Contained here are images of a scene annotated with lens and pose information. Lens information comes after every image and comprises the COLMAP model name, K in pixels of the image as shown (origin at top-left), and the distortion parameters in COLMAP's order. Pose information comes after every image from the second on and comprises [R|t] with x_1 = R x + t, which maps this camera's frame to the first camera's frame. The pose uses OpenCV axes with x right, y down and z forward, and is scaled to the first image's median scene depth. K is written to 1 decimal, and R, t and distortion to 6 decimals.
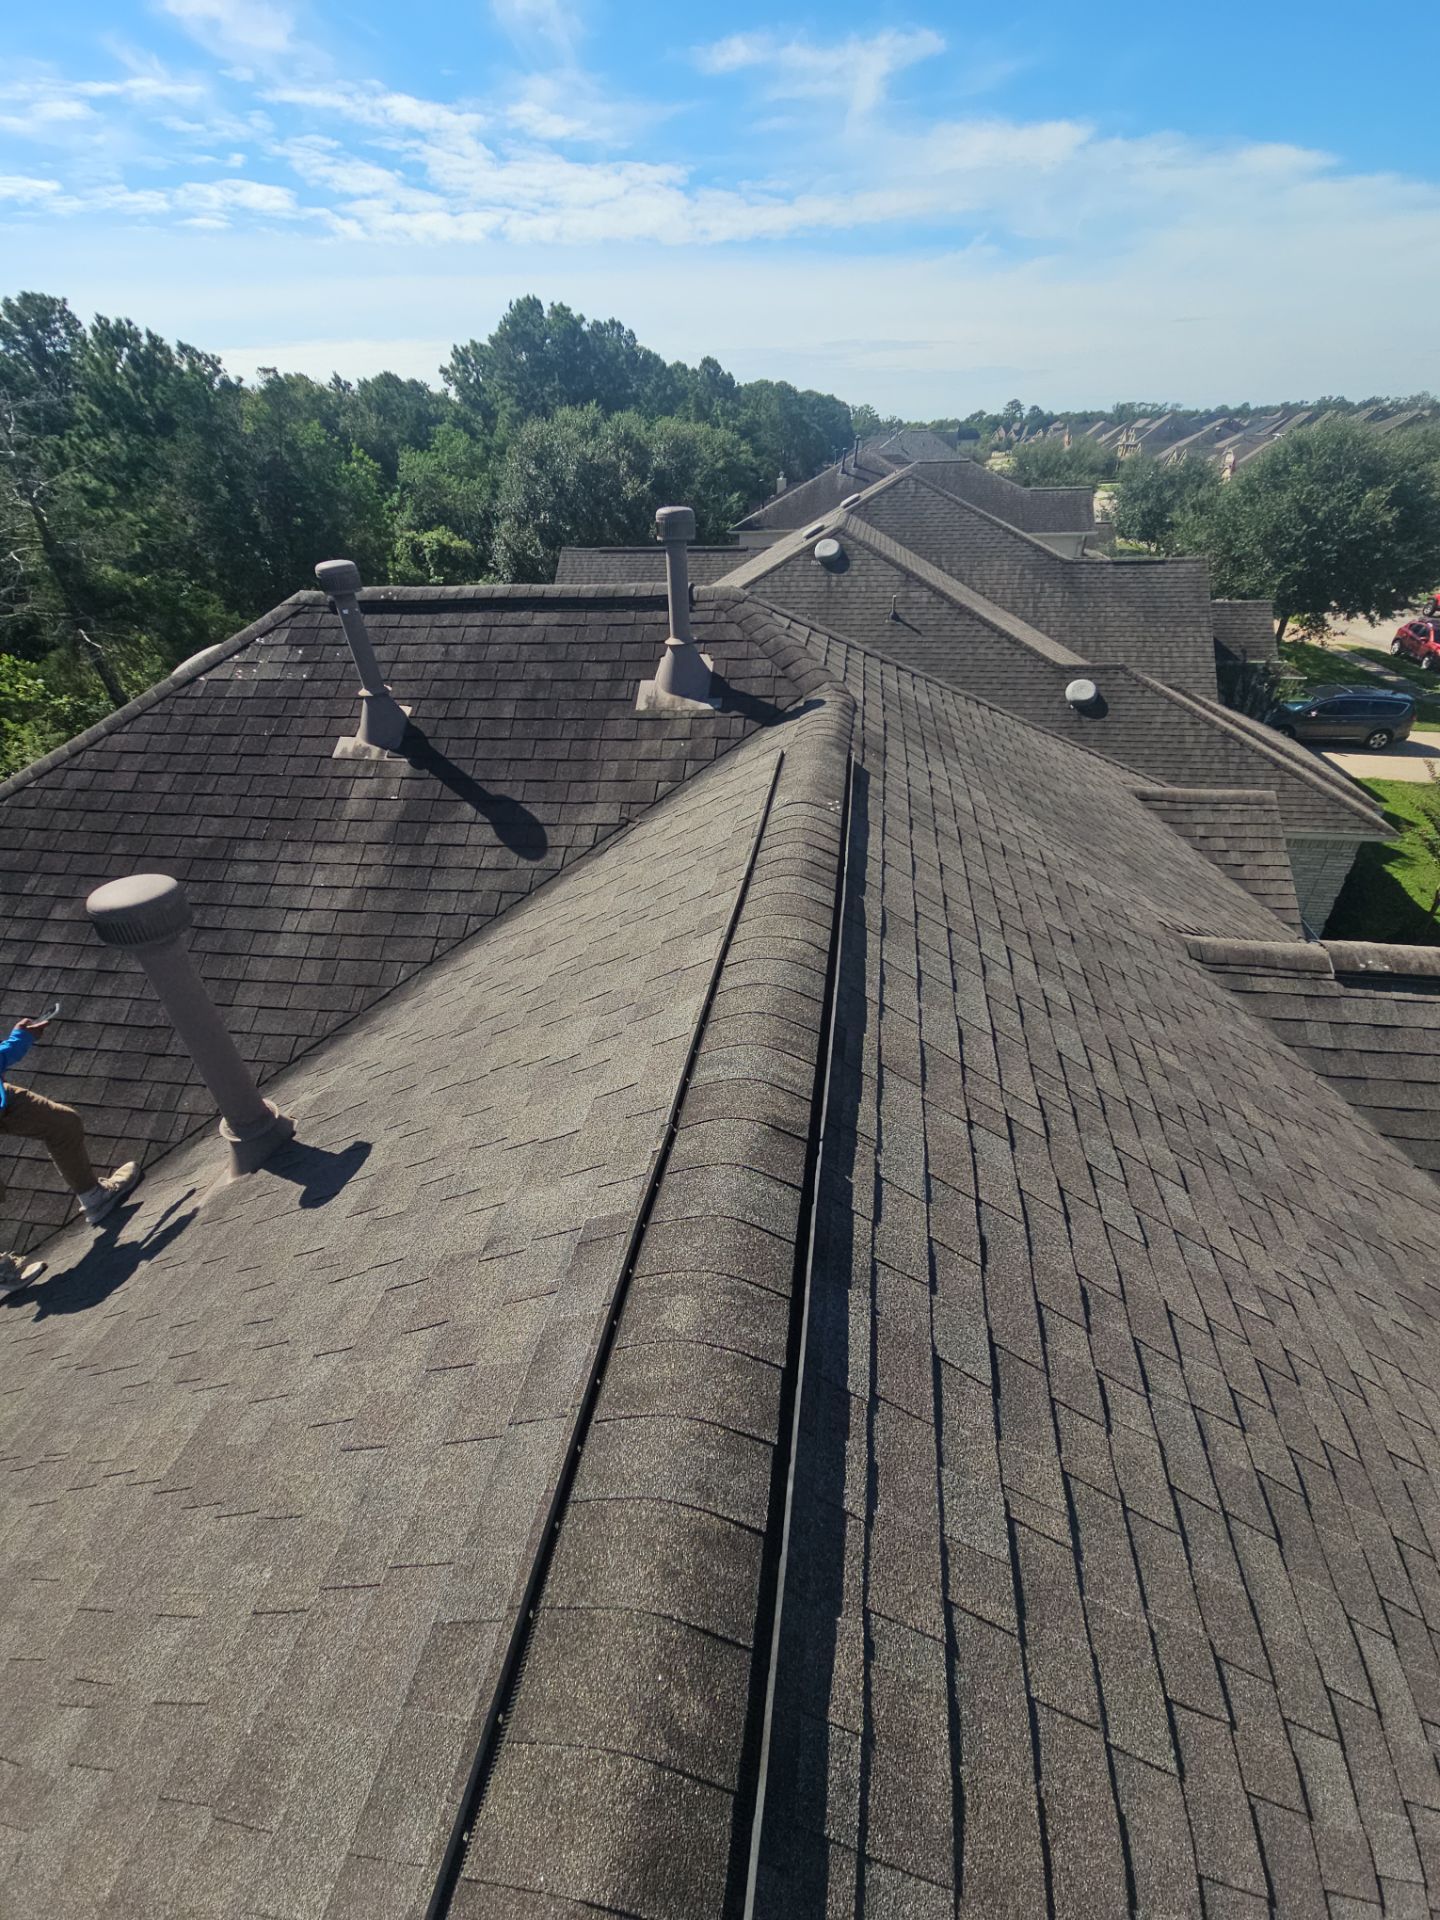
lens RADIAL K [[774.4, 0, 726.4], [0, 774.4, 947.8], [0, 0, 1]] dist [-0.000523, -0.000137]
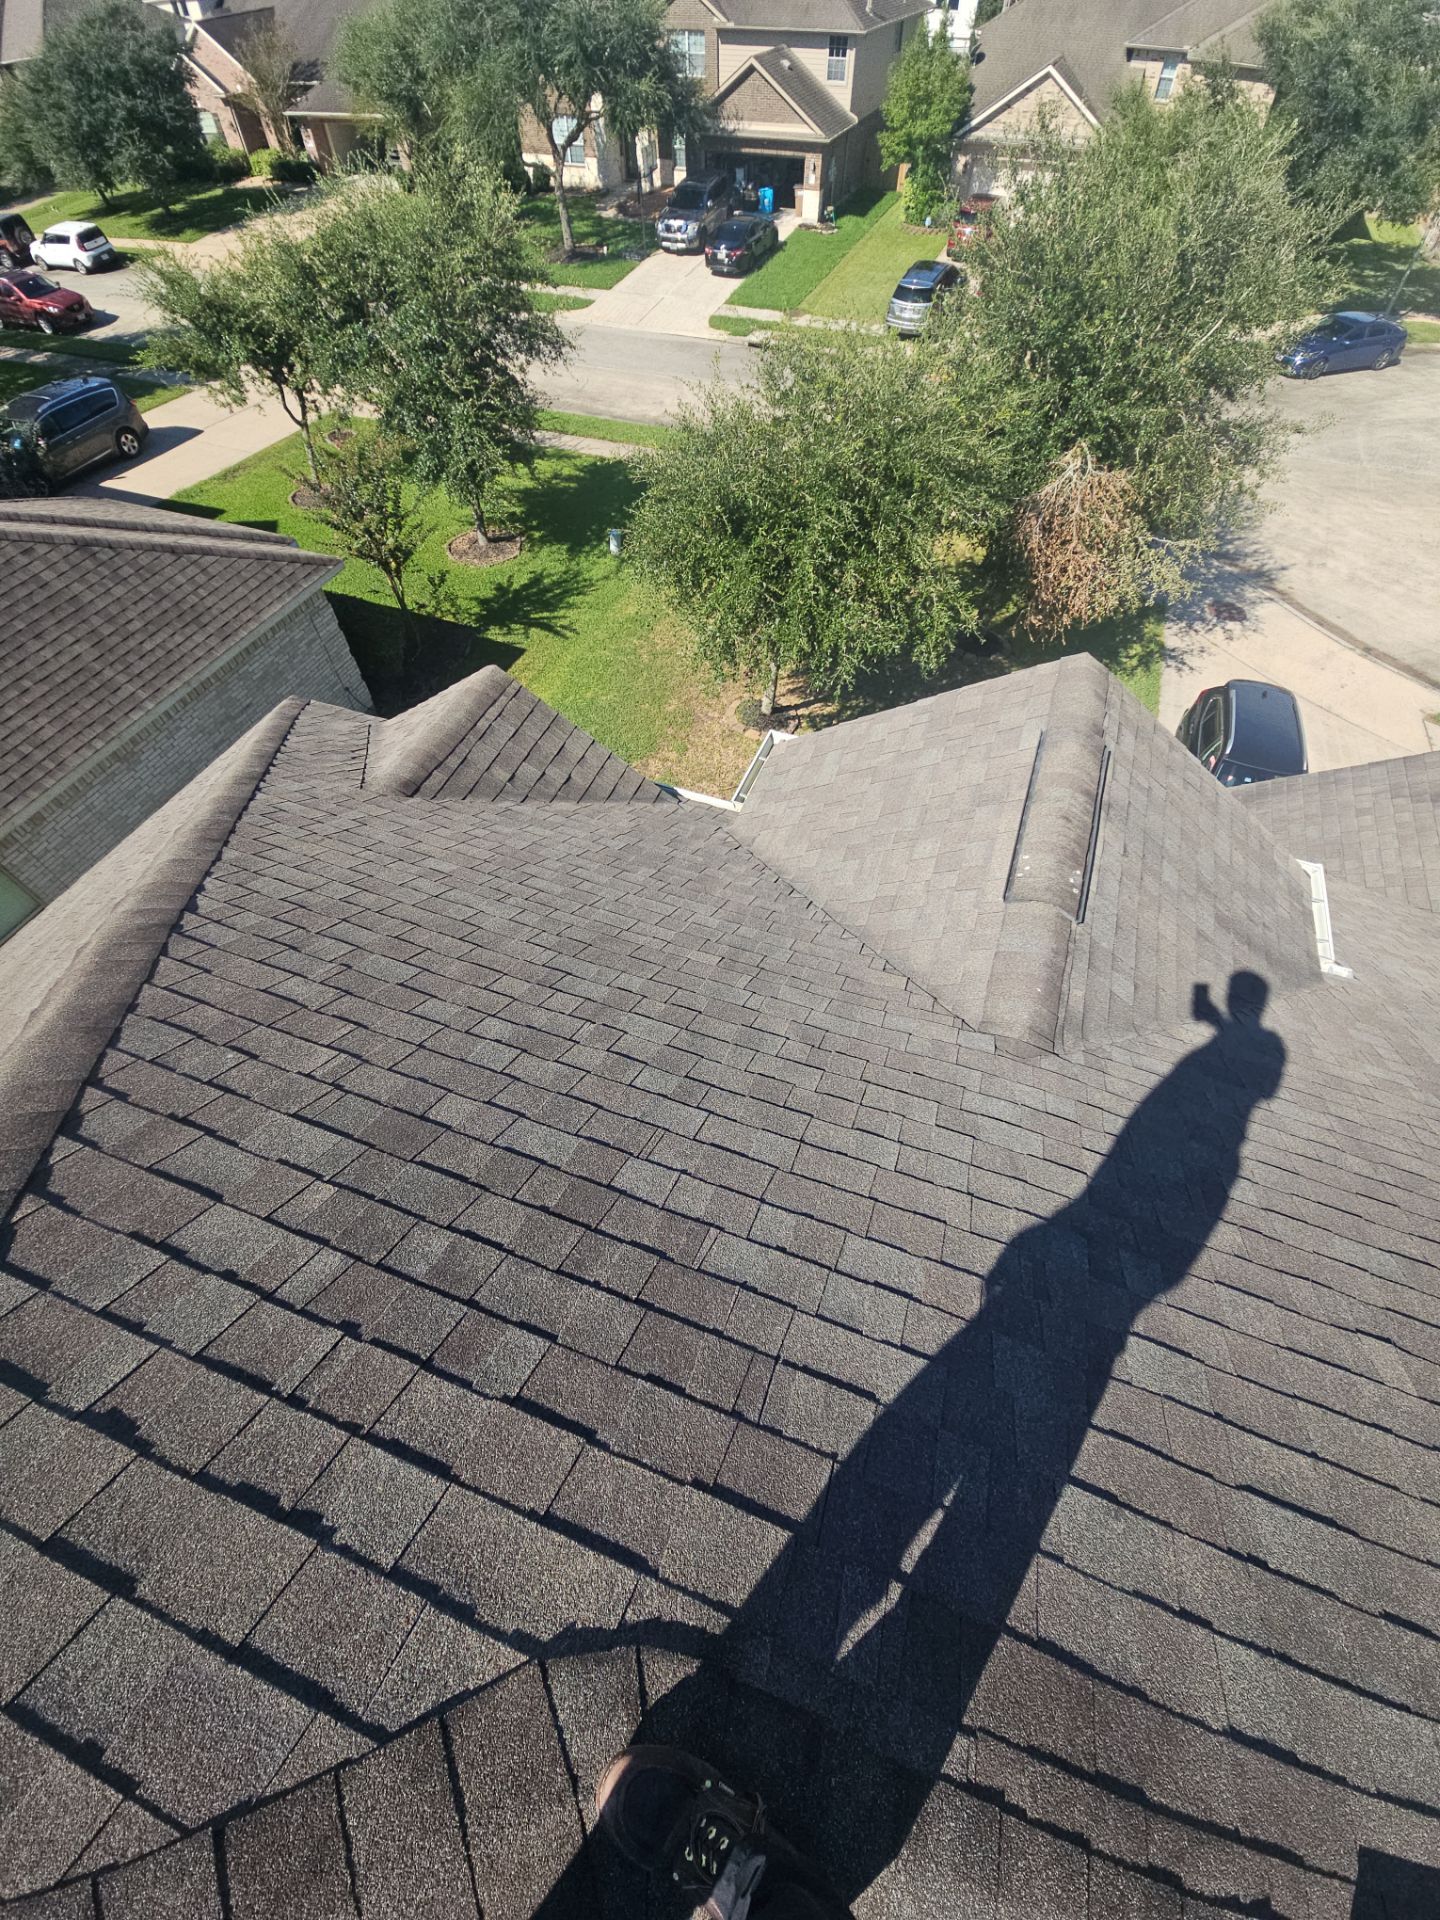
lens RADIAL K [[768.5, 0, 726.2], [0, 768.5, 947.3], [0, 0, 1]] dist [0.001295, -0.002369]
pose [[0.196065, -0.777355, 0.597728, 0.048697], [0.539747, 0.594462, 0.596061, -0.124261], [-0.818677, 0.205755, 0.536128, 0.176660]]
